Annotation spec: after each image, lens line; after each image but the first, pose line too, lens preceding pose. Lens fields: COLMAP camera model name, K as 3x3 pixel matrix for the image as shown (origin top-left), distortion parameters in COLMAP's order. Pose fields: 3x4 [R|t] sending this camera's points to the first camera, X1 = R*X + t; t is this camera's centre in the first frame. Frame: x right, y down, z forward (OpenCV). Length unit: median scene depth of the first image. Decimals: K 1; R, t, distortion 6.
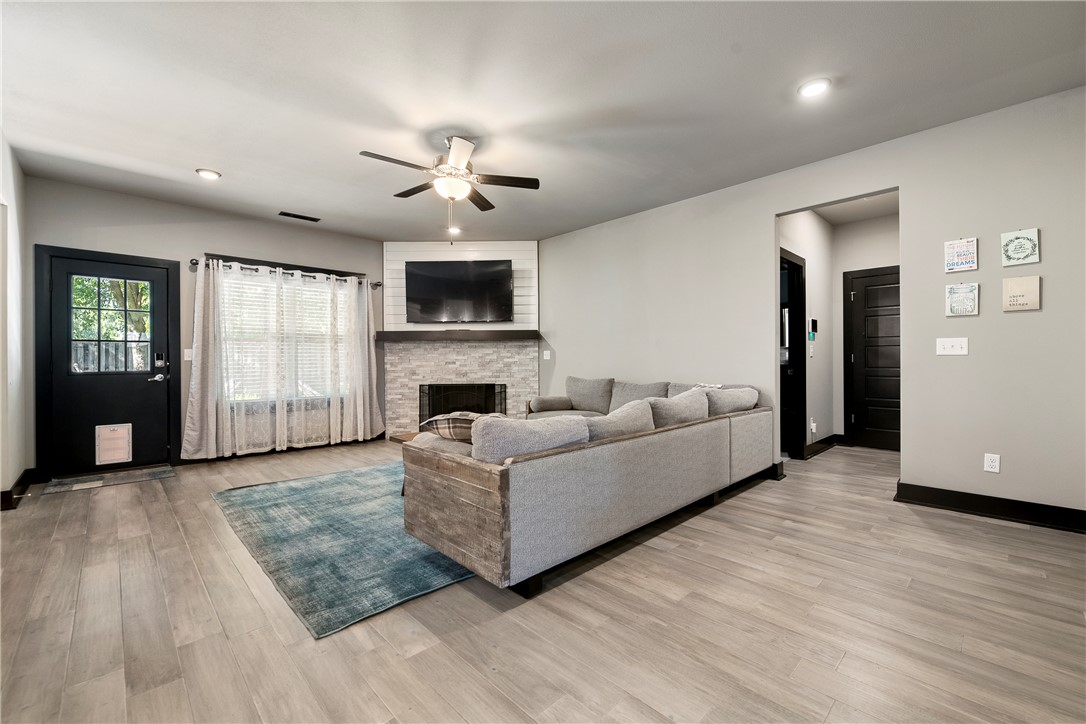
lens RADIAL K [[456.7, 0, 547.1], [0, 456.7, 358.8], [0, 0, 1]] dist [0.003177, -0.004813]
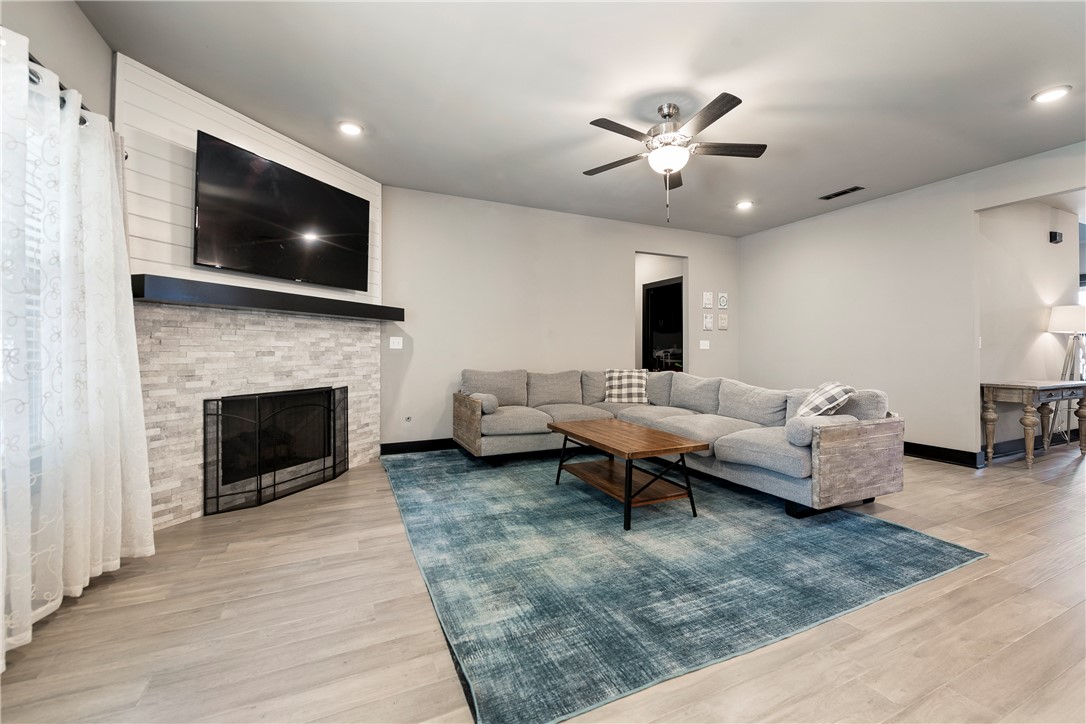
lens RADIAL K [[456.7, 0, 561.0], [0, 456.7, 346.9], [0, 0, 1]] dist [0.003177, -0.004813]
pose [[0.306782, 0.014200, 0.951674, -0.635318], [-0.006711, 0.999896, -0.012757, 0.005925], [-0.951756, -0.002474, 0.306845, 0.520448]]
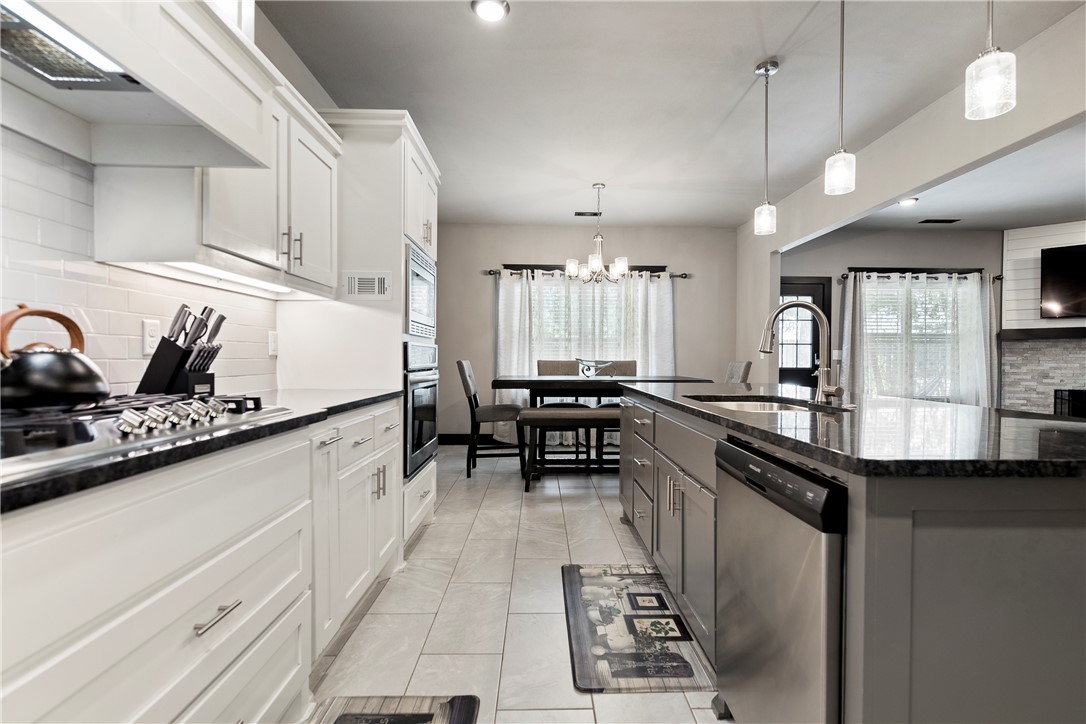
lens RADIAL K [[504.3, 0, 536.1], [0, 504.3, 366.8], [0, 0, 1]] dist [-0.005105, -0.004007]
pose [[0.717916, 0.021819, -0.695788, -0.338274], [-0.007207, 0.999688, 0.023913, -0.002361], [0.696093, -0.012153, 0.717849, -0.381249]]
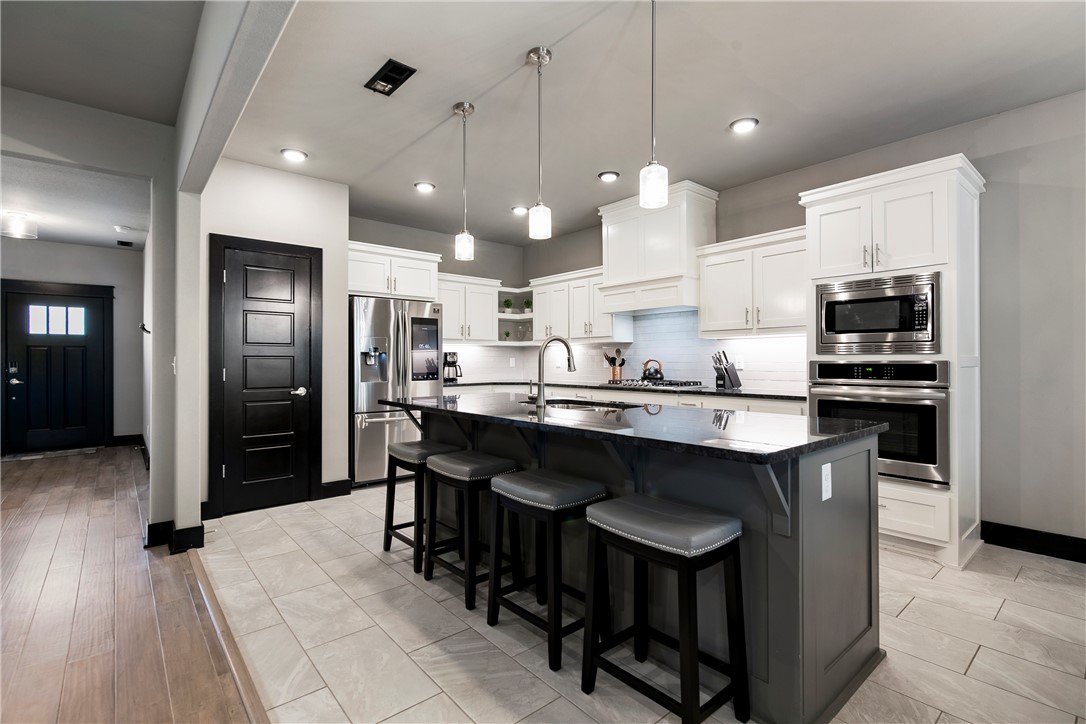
lens RADIAL K [[504.3, 0, 558.1], [0, 504.3, 357.0], [0, 0, 1]] dist [-0.005105, -0.004007]
pose [[-0.998476, 0.008526, 0.054531, -0.460432], [0.007885, 0.999897, -0.011962, -0.012577], [-0.054627, -0.011514, -0.998440, 0.429242]]
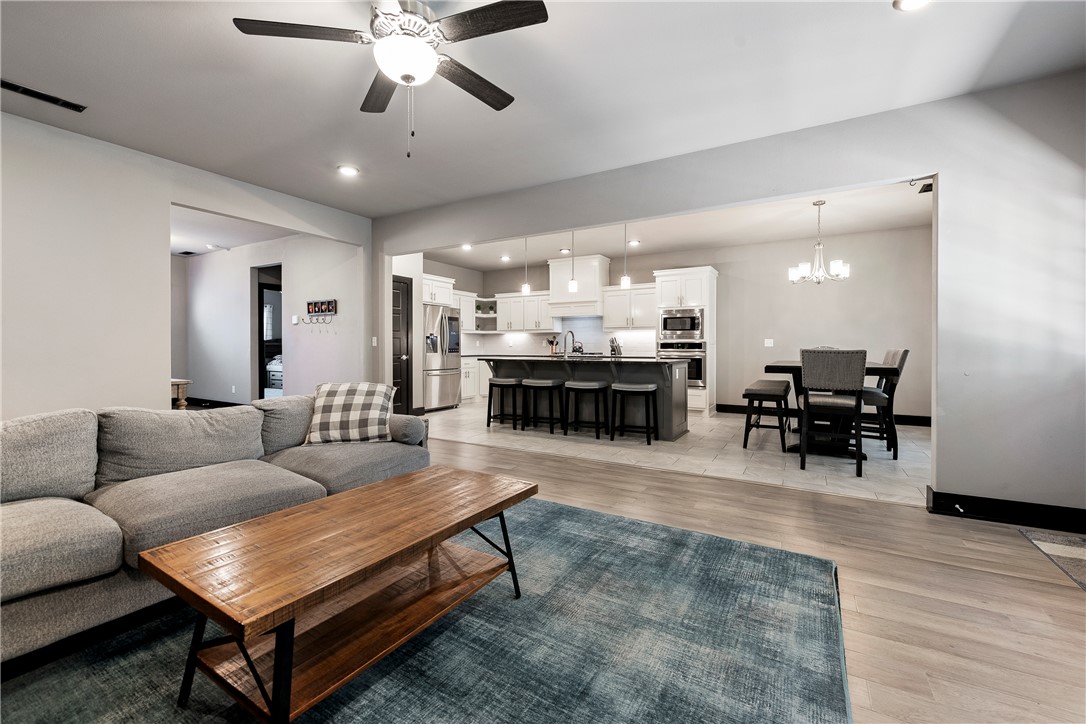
lens RADIAL K [[437.4, 0, 547.9], [0, 437.4, 344.9], [0, 0, 1]] dist [-0.000658, 0.000466]
pose [[-0.965783, 0.003503, -0.259326, -0.127899], [0.005328, 0.999966, -0.006336, 0.001391], [0.259295, -0.007501, -0.965769, 0.903257]]
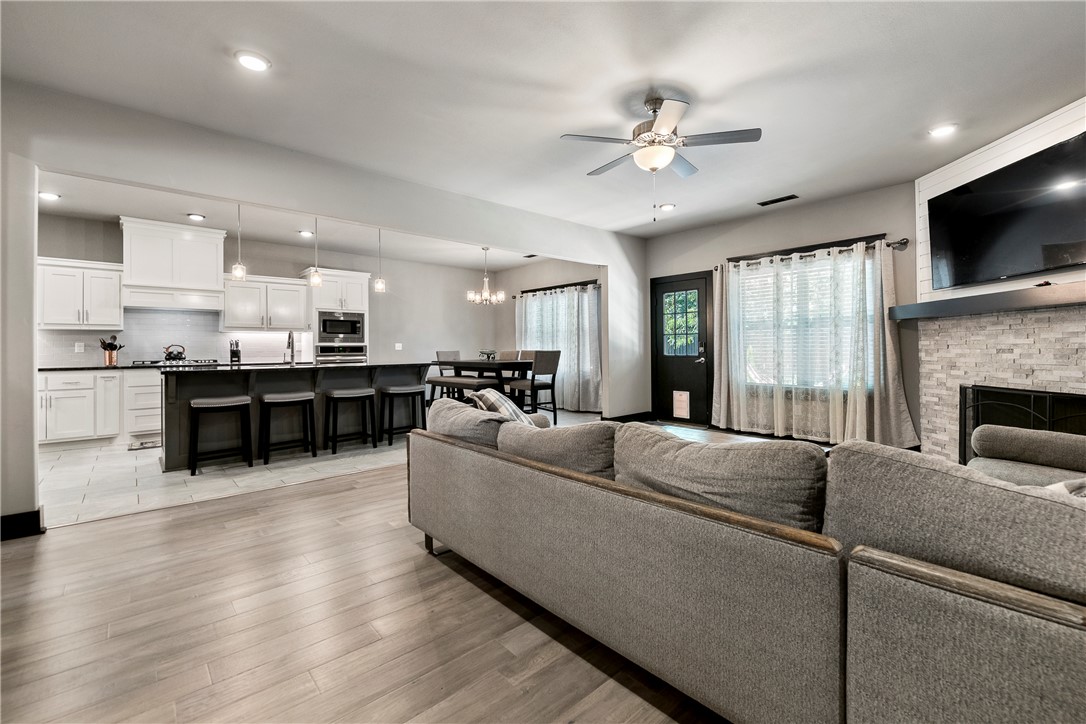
lens RADIAL K [[456.7, 0, 550.1], [0, 456.7, 346.9], [0, 0, 1]] dist [0.003177, -0.004813]
pose [[-0.034595, 0.001784, -0.999400, 0.390182], [0.012103, 0.999926, 0.001366, -0.003658], [0.999328, -0.012048, -0.034614, 0.464718]]
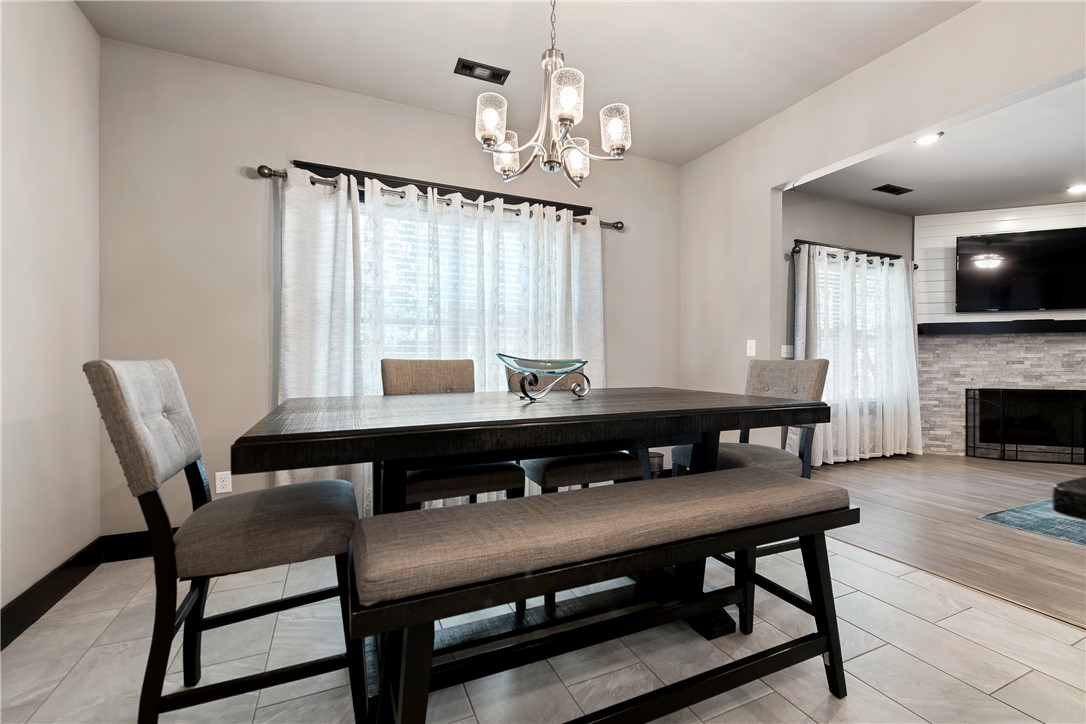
lens RADIAL K [[456.7, 0, 546.8], [0, 456.7, 360.8], [0, 0, 1]] dist [0.003177, -0.004813]
pose [[0.938066, 0.007976, -0.346365, -0.719985], [-0.005618, 0.999954, 0.007813, 0.004914], [0.346411, -0.005383, 0.938067, -0.020167]]
